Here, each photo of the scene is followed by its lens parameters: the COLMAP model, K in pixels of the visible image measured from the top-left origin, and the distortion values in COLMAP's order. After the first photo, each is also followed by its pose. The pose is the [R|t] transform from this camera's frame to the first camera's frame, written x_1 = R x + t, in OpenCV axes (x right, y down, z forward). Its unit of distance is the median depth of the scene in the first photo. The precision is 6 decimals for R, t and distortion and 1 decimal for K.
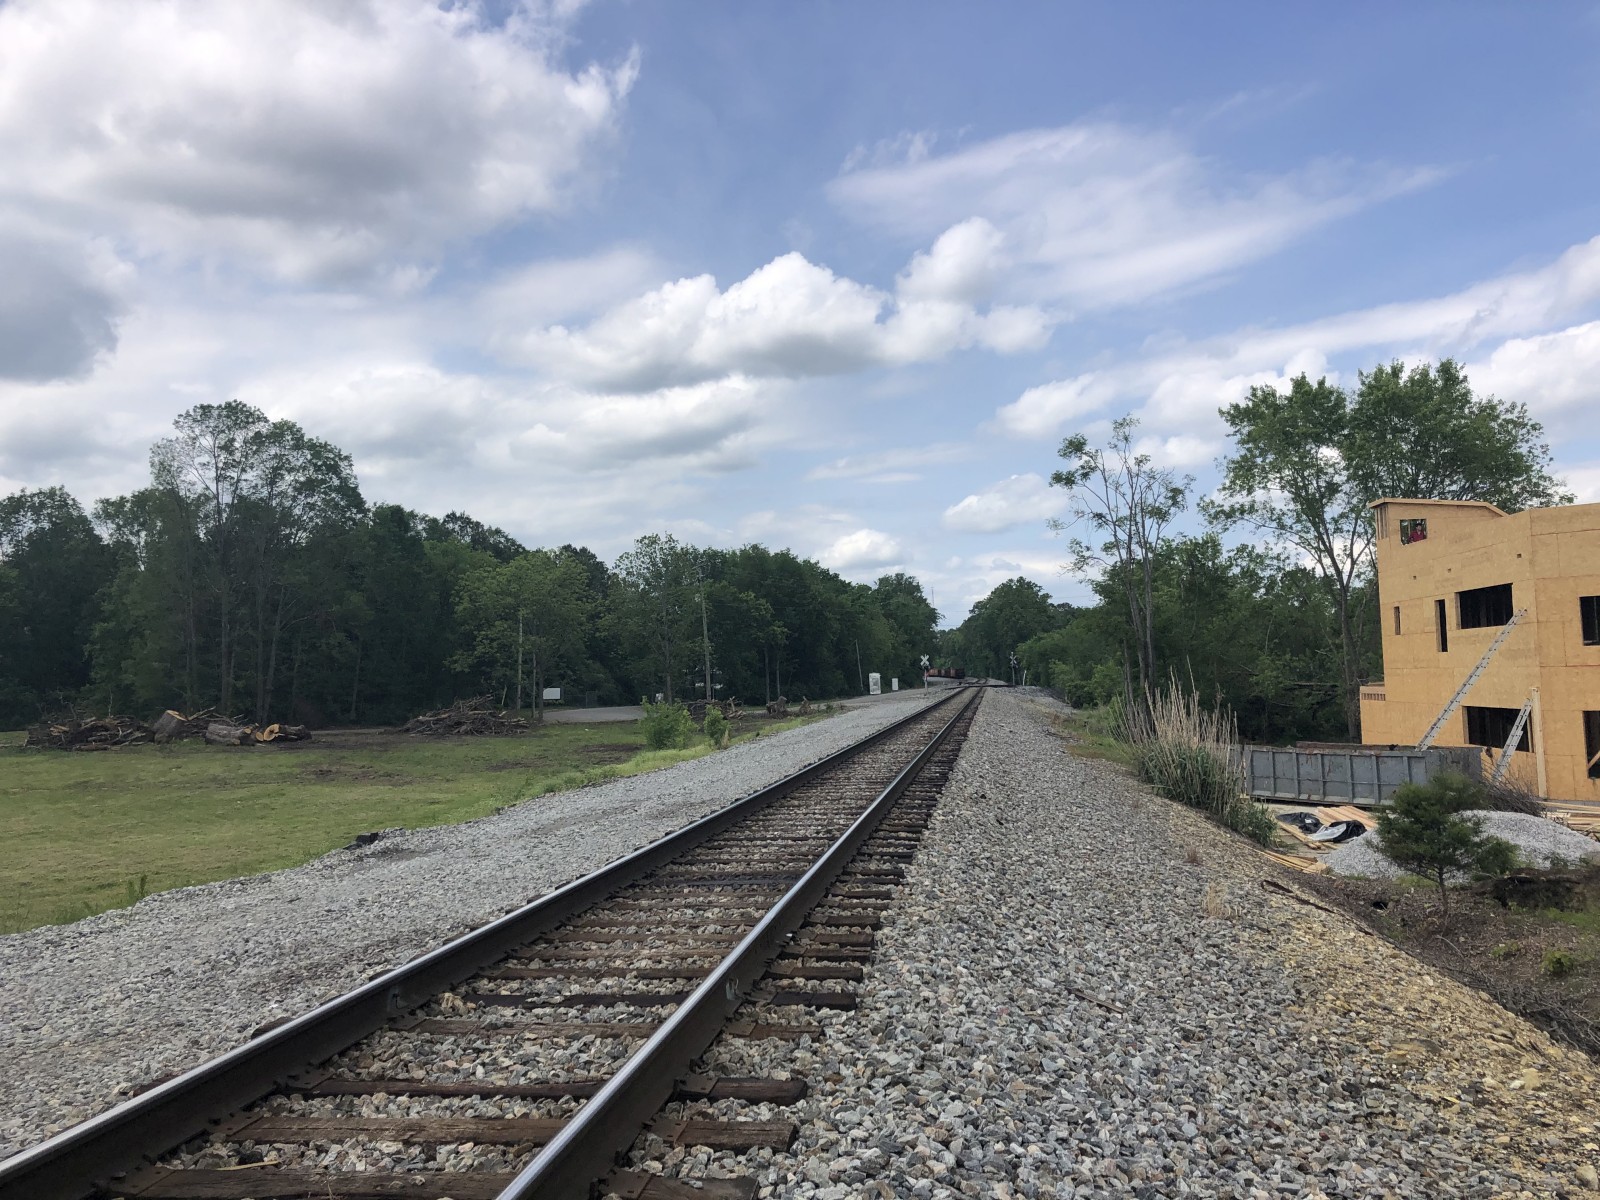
lens RADIAL K [[1259.0, 0, 862.6], [0, 1259.0, 612.4], [0, 0, 1]] dist [0.037078, -0.016175]
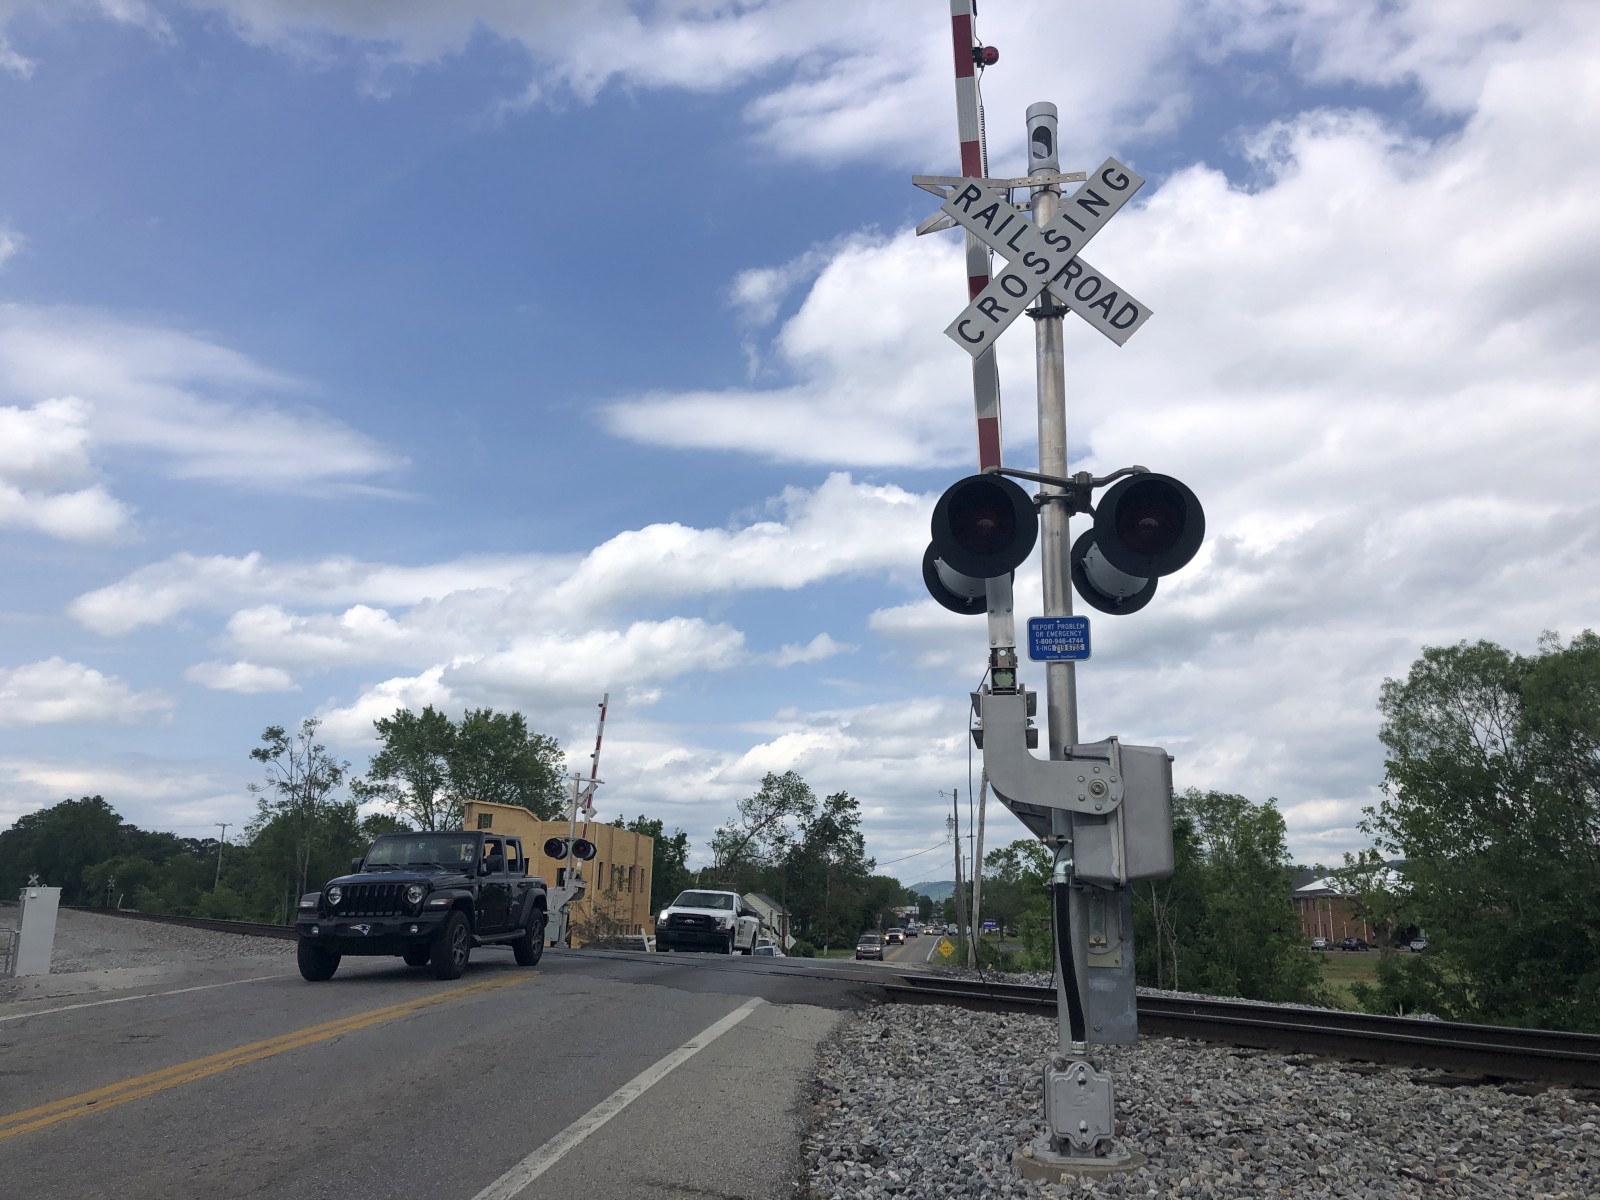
lens RADIAL K [[1259.0, 0, 813.8], [0, 1259.0, 566.8], [0, 0, 1]] dist [0.037078, -0.016175]
pose [[0.774605, 0.212507, 0.595675, -0.257862], [-0.077716, 0.966704, -0.243812, -0.009617], [-0.627653, 0.142565, 0.765328, -0.530559]]
